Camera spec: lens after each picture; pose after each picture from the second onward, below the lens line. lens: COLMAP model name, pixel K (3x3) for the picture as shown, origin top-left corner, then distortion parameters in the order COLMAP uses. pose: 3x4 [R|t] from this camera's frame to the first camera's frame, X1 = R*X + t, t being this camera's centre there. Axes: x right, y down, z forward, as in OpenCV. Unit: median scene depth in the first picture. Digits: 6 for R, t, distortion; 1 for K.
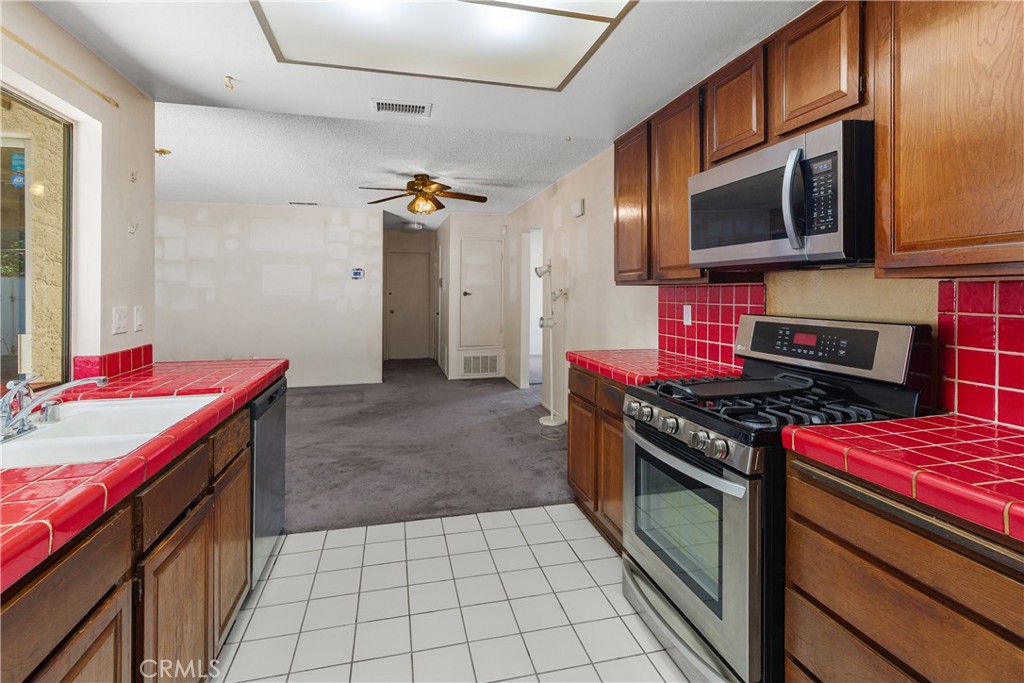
lens RADIAL K [[484.1, 0, 510.9], [0, 484.1, 290.1], [0, 0, 1]] dist [-0.000518, 0.000152]
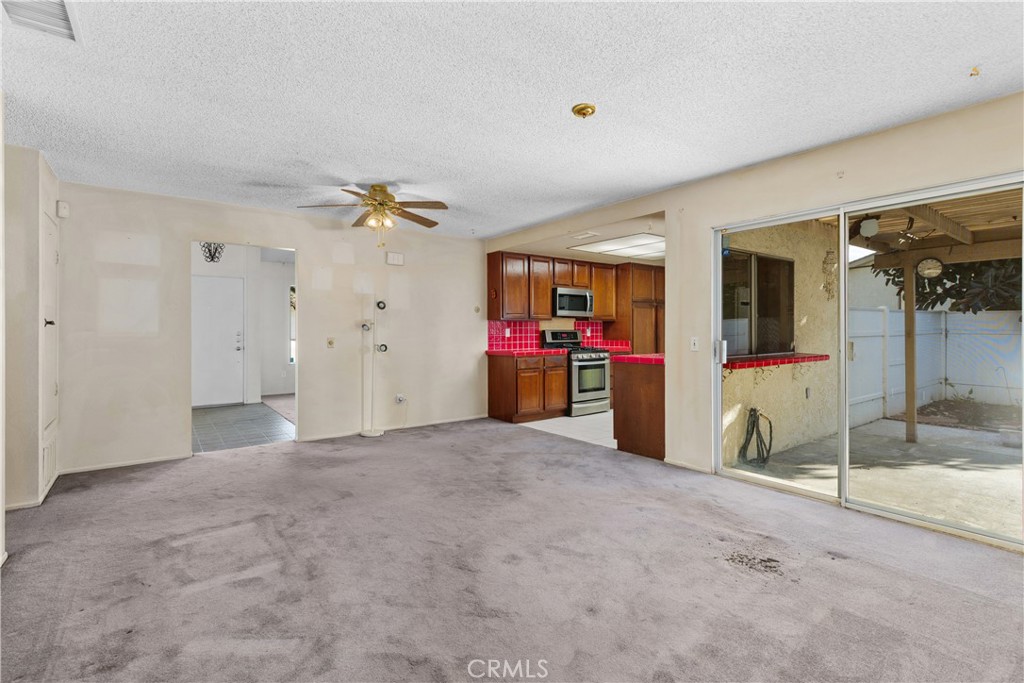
lens RADIAL K [[475.4, 0, 514.5], [0, 475.4, 330.4], [0, 0, 1]] dist [-0.000339, -0.000045]
pose [[-0.400909, -0.002533, 0.916114, -1.735374], [-0.000724, 0.999997, 0.002448, 0.031818], [-0.916118, 0.000319, -0.400910, 1.817255]]
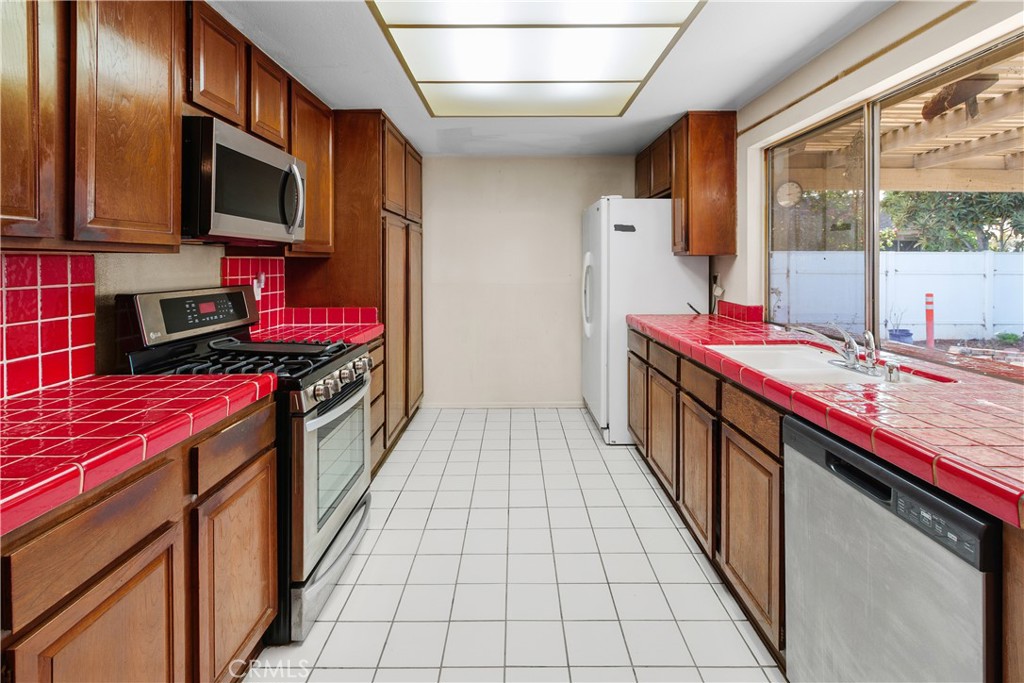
lens RADIAL K [[488.9, 0, 512.1], [0, 488.9, 265.2], [0, 0, 1]] dist [0.002112, 0.000108]
pose [[-0.970834, 0.000432, 0.239750, -0.205399], [0.000909, 0.999998, 0.001880, 0.002367], [-0.239749, 0.002043, -0.970833, 1.181737]]
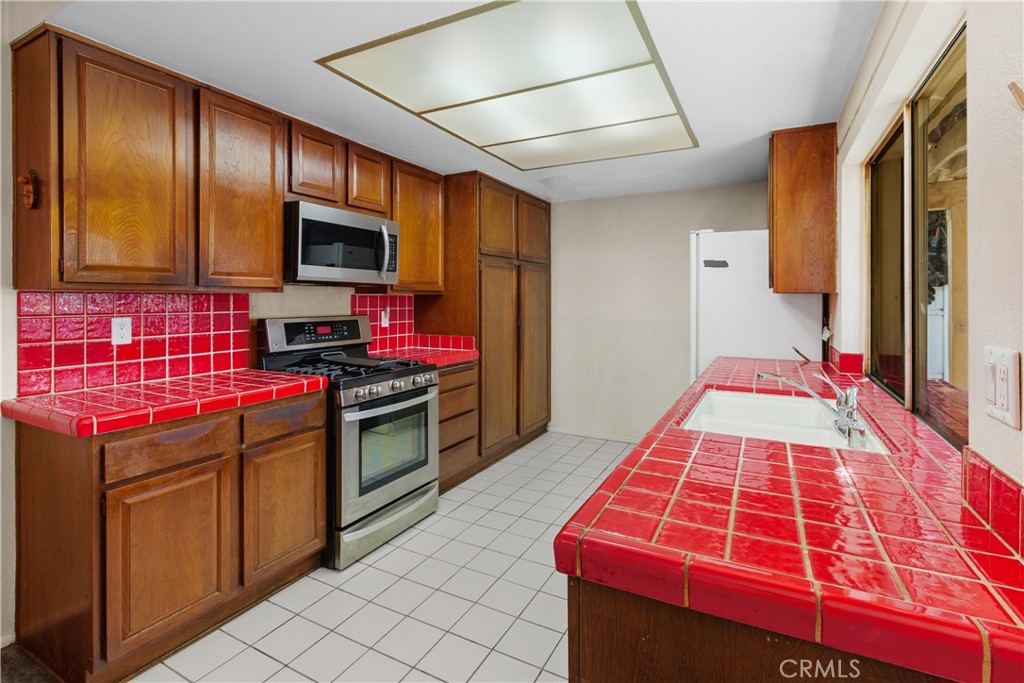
lens RADIAL K [[479.6, 0, 514.9], [0, 479.6, 300.8], [0, 0, 1]] dist [-0.001069, -0.000014]
pose [[-0.749045, -0.006445, 0.662488, -0.552958], [-0.006329, 0.999977, 0.002572, -0.000782], [-0.662489, -0.002267, -0.749068, 1.086229]]
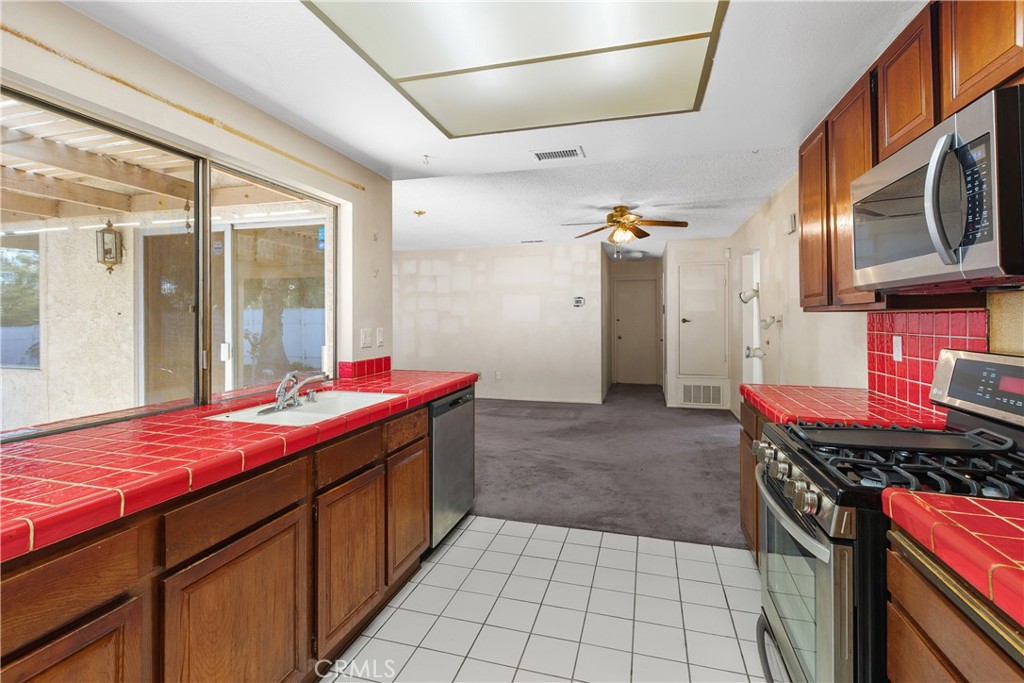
lens RADIAL K [[472.1, 0, 513.3], [0, 472.1, 313.6], [0, 0, 1]] dist [-0.001464, -0.000231]
pose [[0.868259, -0.002816, -0.496103, 0.187890], [-0.000065, 0.999983, -0.005790, -0.001544], [0.496111, 0.005059, 0.868244, 0.003053]]
